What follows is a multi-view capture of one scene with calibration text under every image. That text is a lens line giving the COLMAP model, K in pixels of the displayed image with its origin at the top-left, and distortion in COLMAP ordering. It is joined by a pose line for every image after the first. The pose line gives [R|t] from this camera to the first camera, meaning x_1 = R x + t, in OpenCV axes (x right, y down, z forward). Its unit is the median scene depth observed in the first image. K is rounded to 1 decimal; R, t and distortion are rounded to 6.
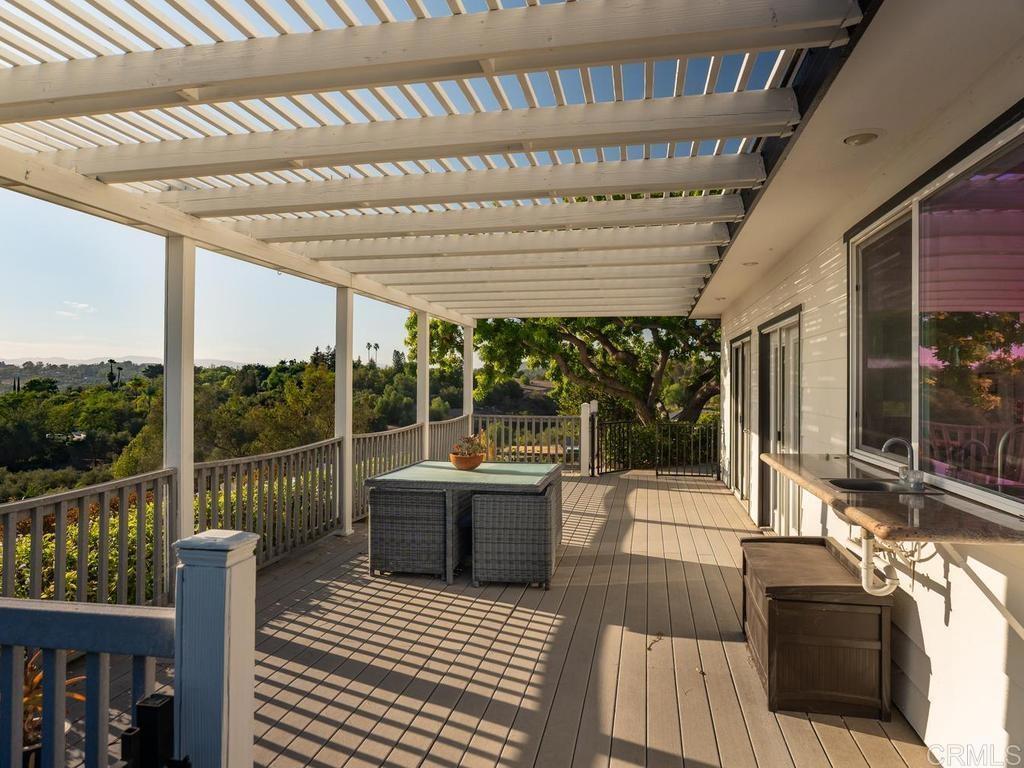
lens RADIAL K [[668.8, 0, 481.7], [0, 668.8, 381.6], [0, 0, 1]] dist [-0.039290, 0.030708]
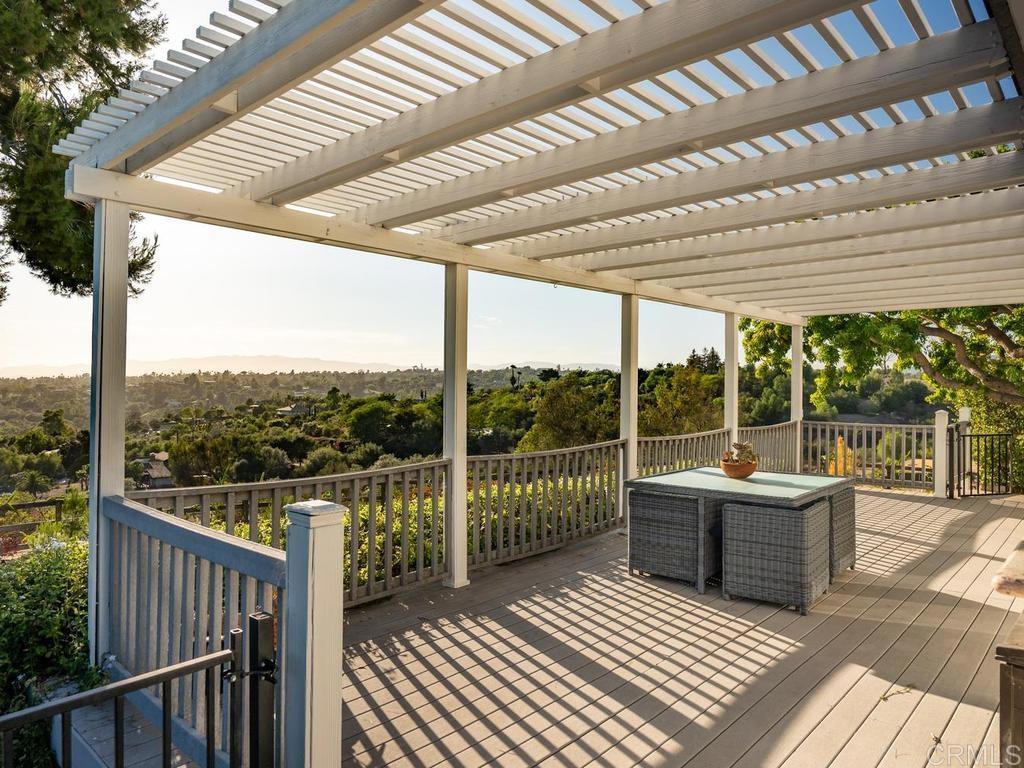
lens RADIAL K [[668.8, 0, 504.3], [0, 668.8, 380.3], [0, 0, 1]] dist [-0.039290, 0.030708]
pose [[0.865933, -0.004151, -0.500143, 0.188907], [0.001166, 0.999980, -0.006281, -0.002416], [0.500159, 0.004856, 0.865920, 0.010862]]
